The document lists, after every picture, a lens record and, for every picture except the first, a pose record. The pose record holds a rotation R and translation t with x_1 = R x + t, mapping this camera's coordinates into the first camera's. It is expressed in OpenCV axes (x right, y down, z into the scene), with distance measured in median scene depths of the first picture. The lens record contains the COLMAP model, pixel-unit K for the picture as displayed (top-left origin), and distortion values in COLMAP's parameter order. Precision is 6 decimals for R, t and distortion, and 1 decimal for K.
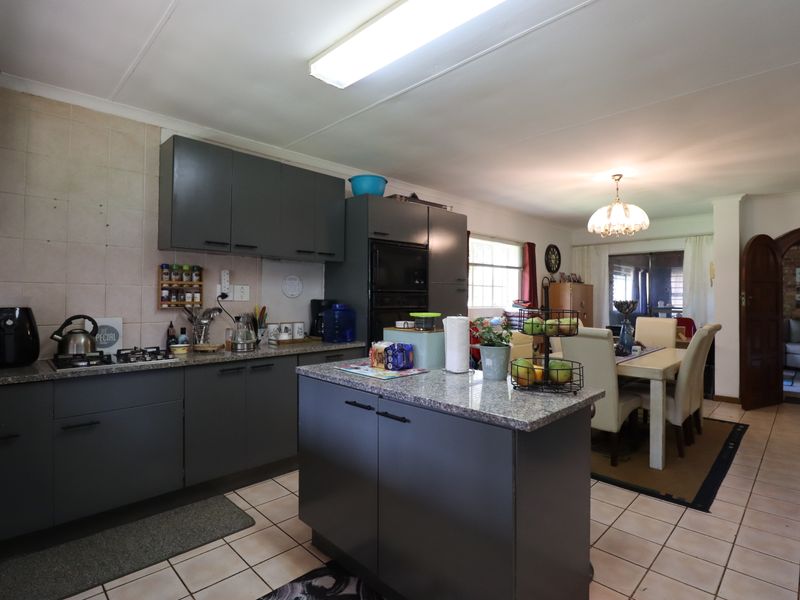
lens RADIAL K [[417.3, 0, 403.8], [0, 417.3, 295.5], [0, 0, 1]] dist [-0.010585, -0.001446]
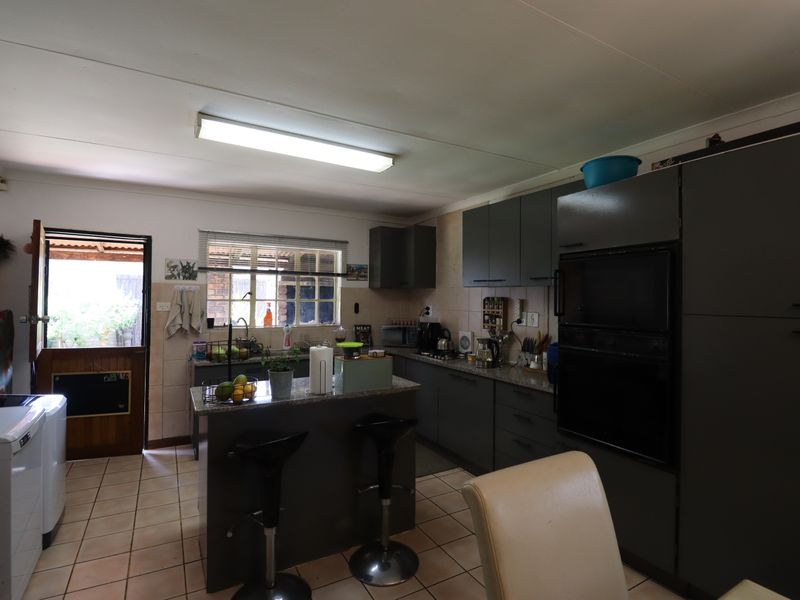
lens RADIAL K [[417.3, 0, 403.8], [0, 417.3, 295.5], [0, 0, 1]] dist [-0.010585, -0.001446]
pose [[-0.266108, -0.017437, -0.963786, 0.841999], [-0.008663, 0.999839, -0.015697, -0.054622], [0.963904, 0.004173, -0.266216, 1.066064]]
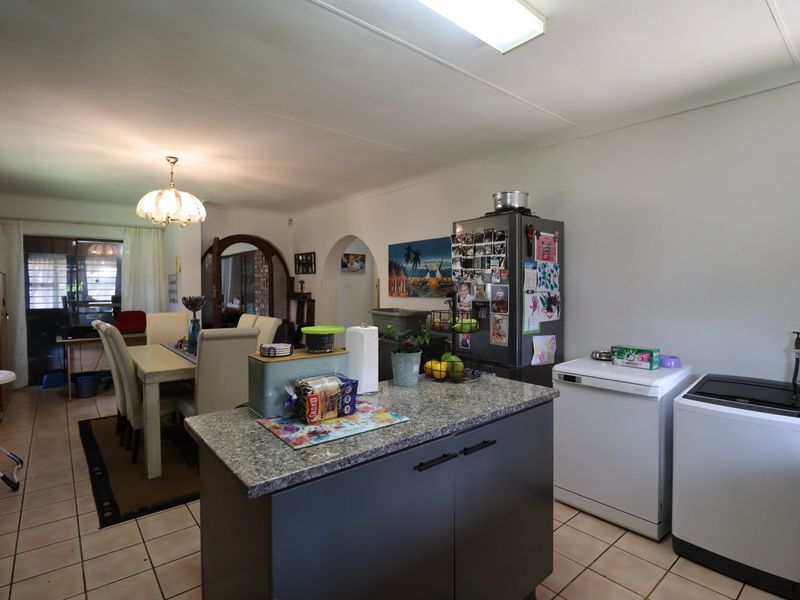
lens RADIAL K [[417.3, 0, 403.8], [0, 417.3, 295.5], [0, 0, 1]] dist [-0.010585, -0.001446]
pose [[0.087352, -0.030197, 0.995720, -0.479380], [-0.001442, 0.999536, 0.030439, -0.026199], [-0.996176, -0.004095, 0.087268, 0.581528]]
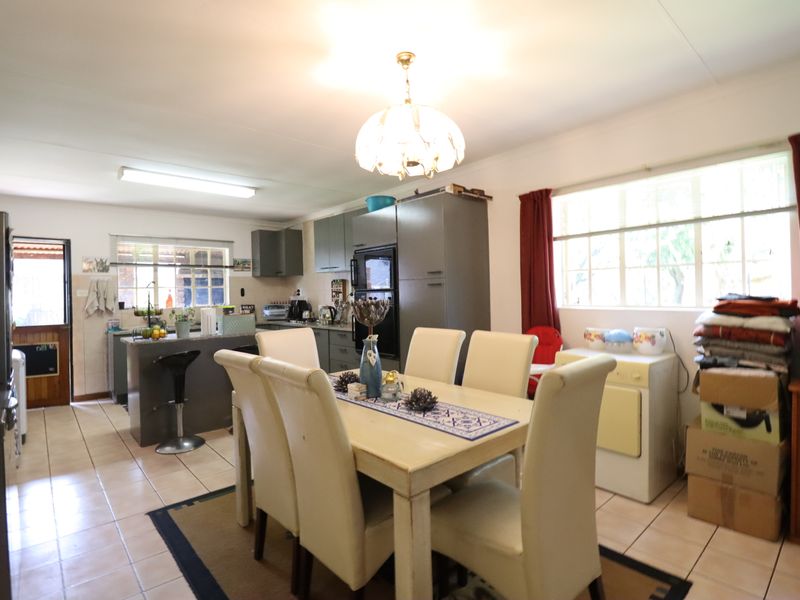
lens RADIAL K [[417.3, 0, 403.8], [0, 417.3, 295.5], [0, 0, 1]] dist [-0.010585, -0.001446]
pose [[-0.056802, 0.001732, -0.998384, 1.420201], [0.025772, 0.999668, 0.000268, 0.010830], [0.998053, -0.025715, -0.056828, 1.411672]]
